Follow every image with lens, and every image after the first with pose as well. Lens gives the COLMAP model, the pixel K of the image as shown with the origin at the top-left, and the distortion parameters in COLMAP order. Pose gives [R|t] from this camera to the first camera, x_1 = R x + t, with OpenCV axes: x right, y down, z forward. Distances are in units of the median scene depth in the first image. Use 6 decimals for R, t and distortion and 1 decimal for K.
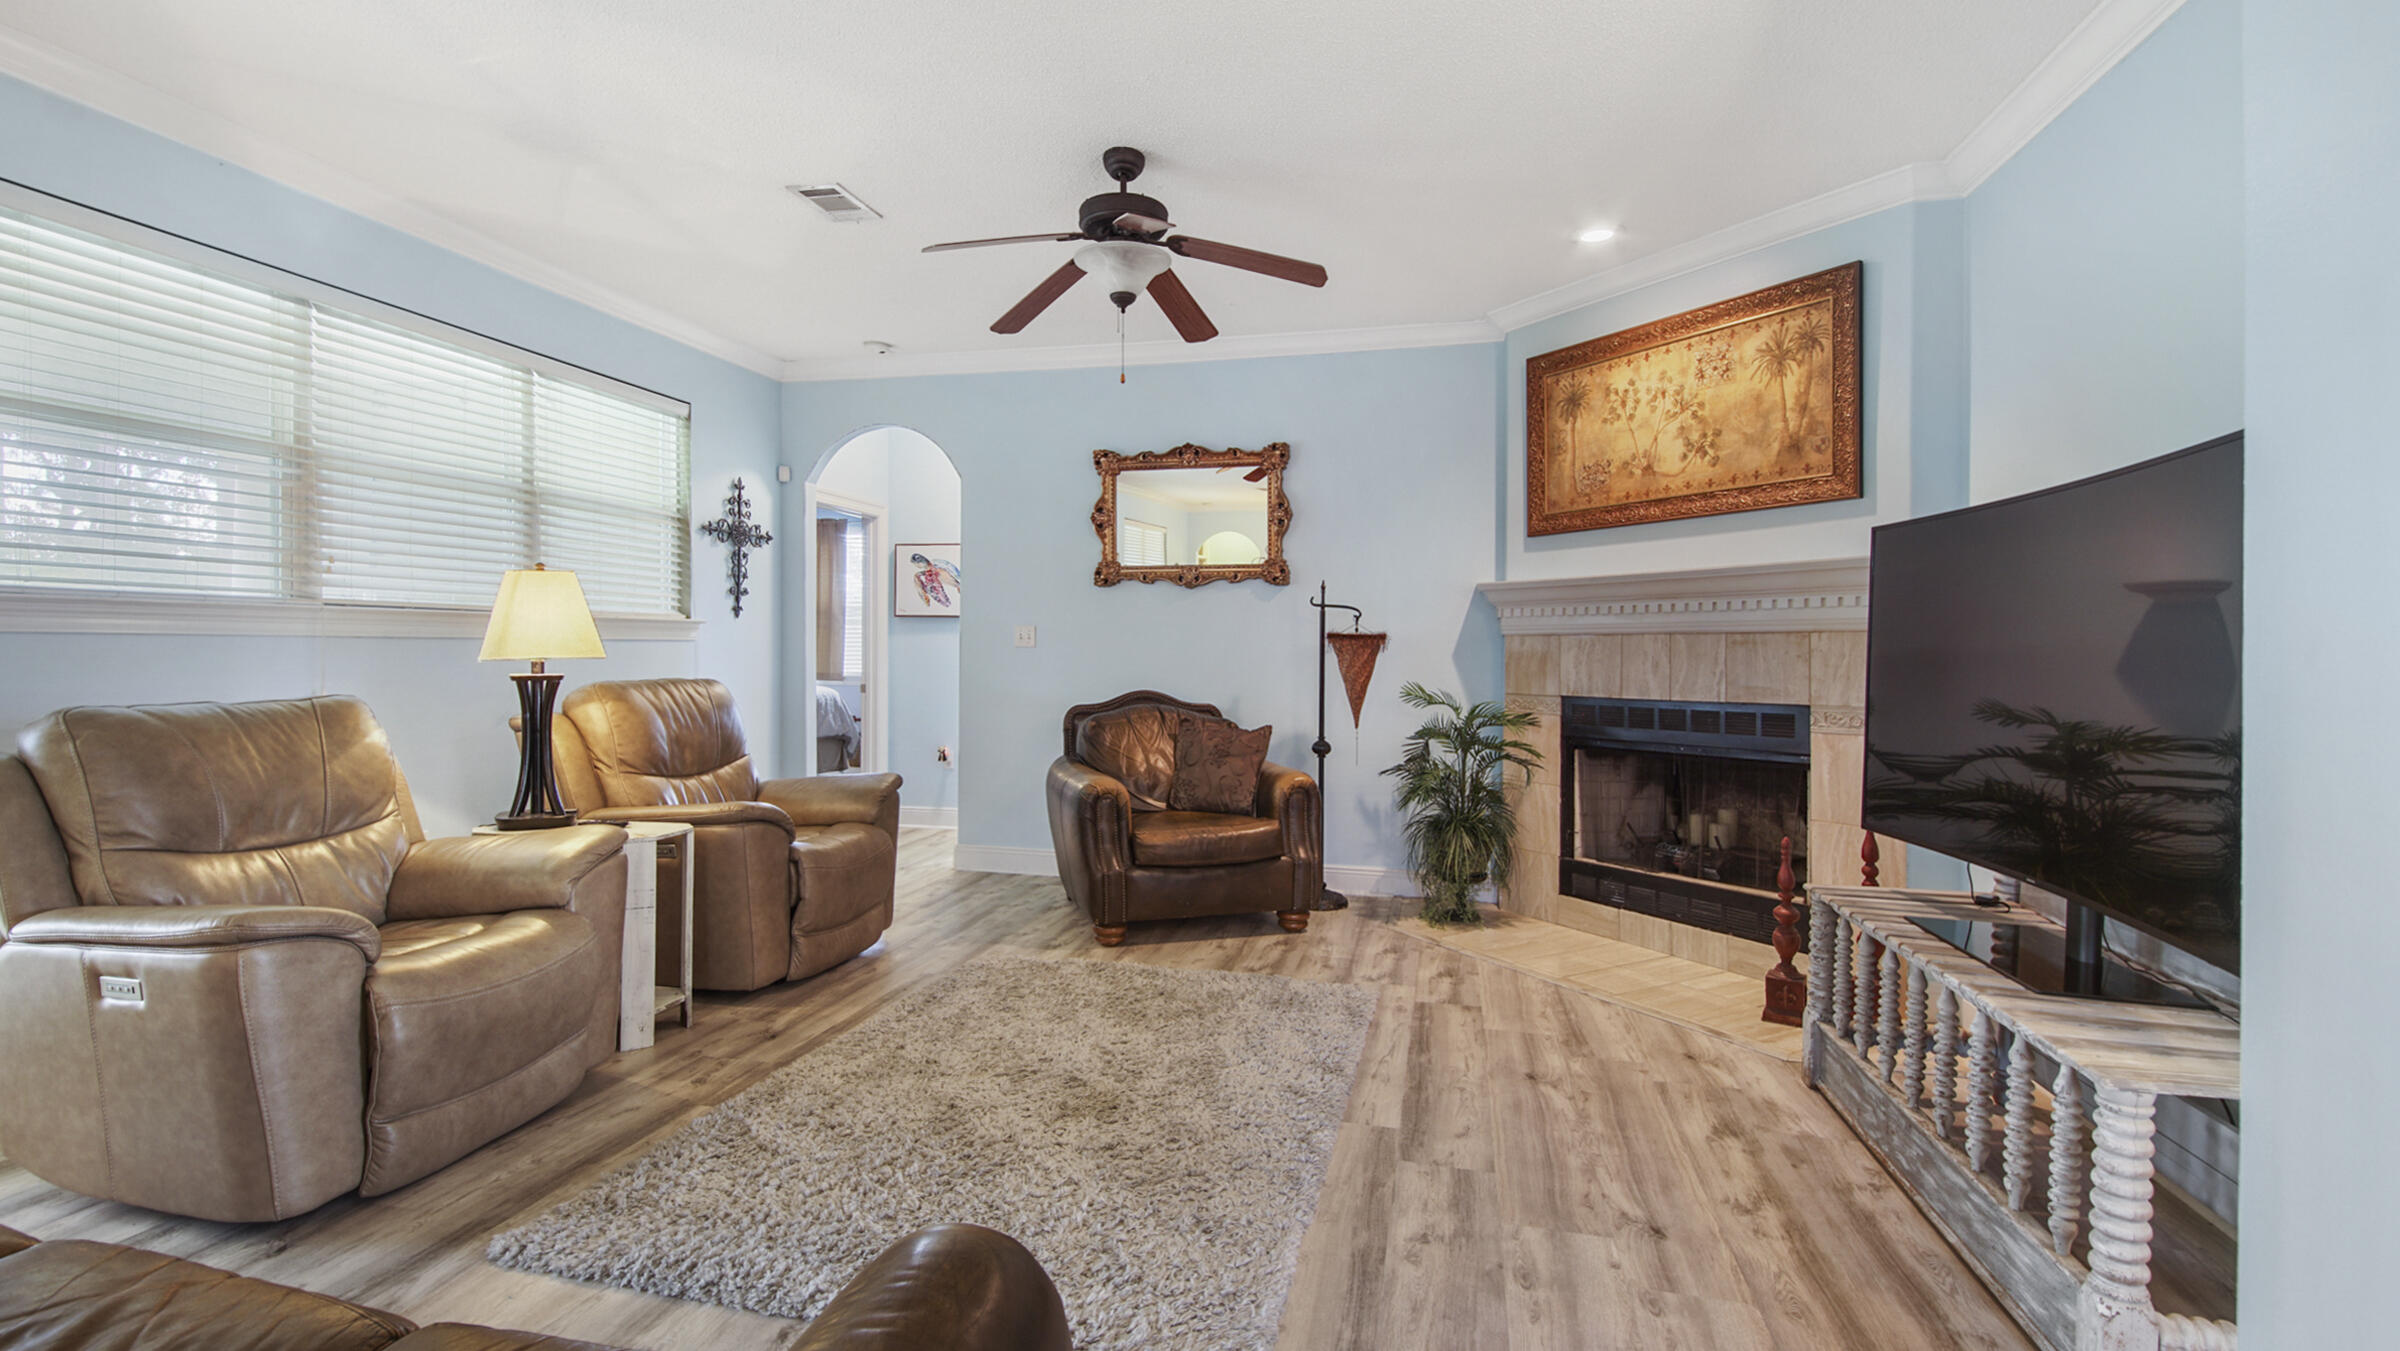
lens RADIAL K [[1104.2, 0, 1185.6], [0, 1104.2, 641.3], [0, 0, 1]] dist [0.030847, -0.006907]
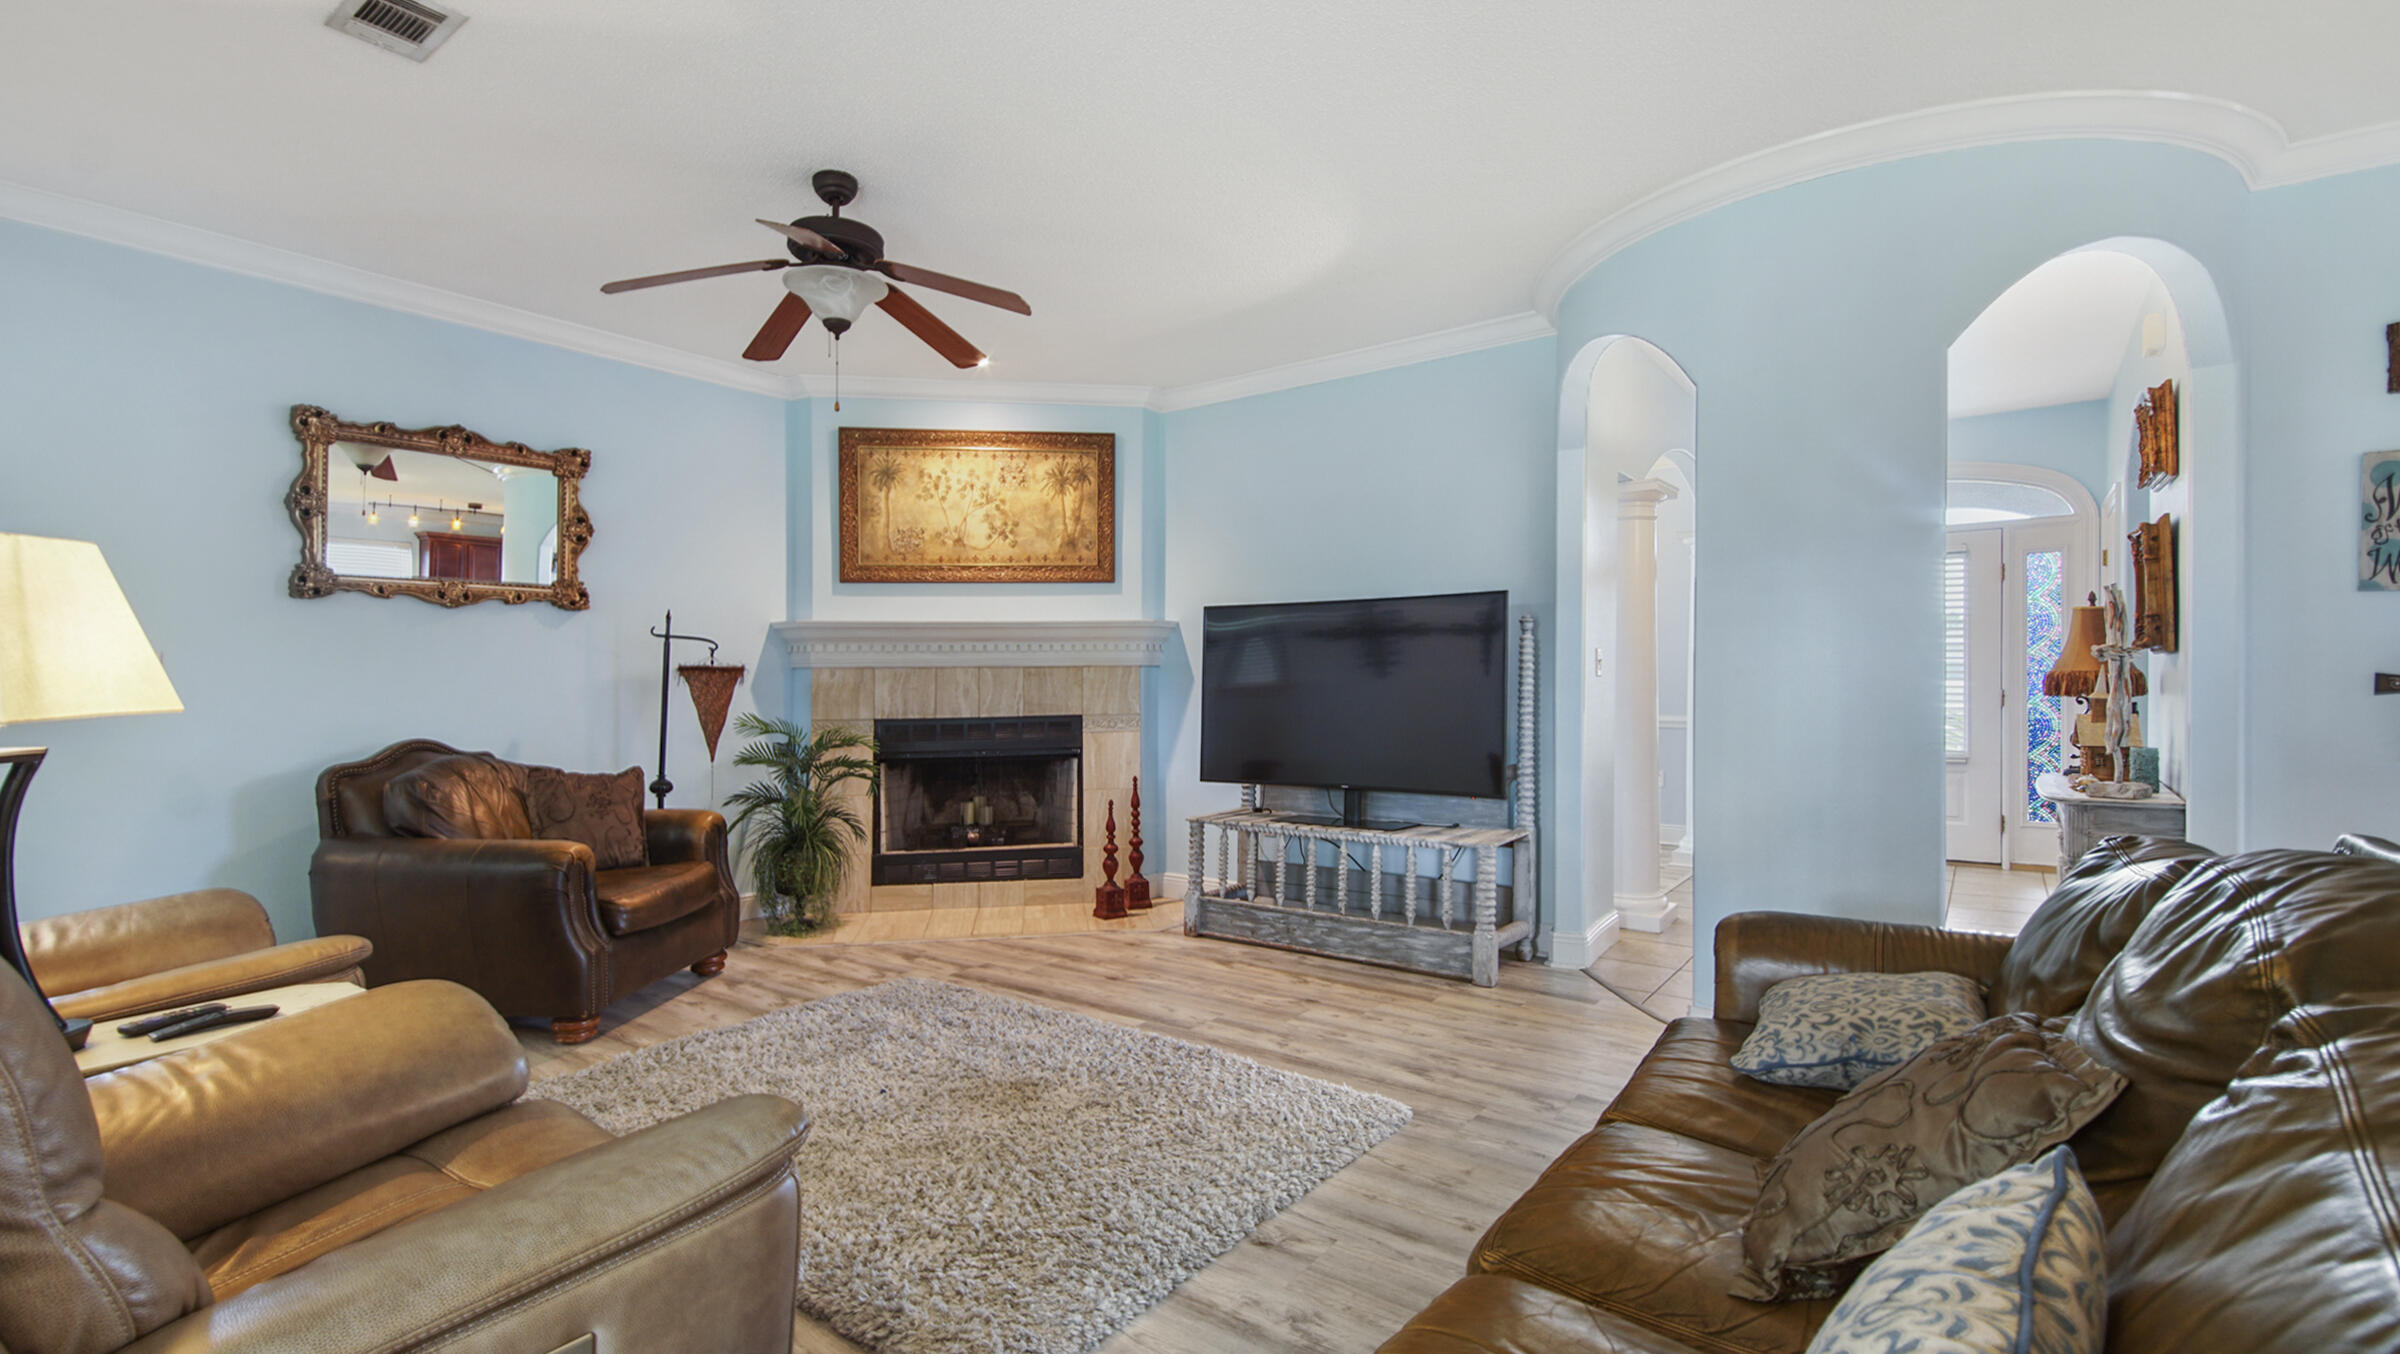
lens RADIAL K [[1069.1, 0, 1192.0], [0, 1069.1, 672.3], [0, 0, 1]] dist [0.014387, -0.000442]
pose [[0.377817, -0.003780, 0.925872, -0.630968], [0.001178, 0.999993, 0.003602, -0.005044], [-0.925879, -0.000271, 0.377819, 0.264286]]
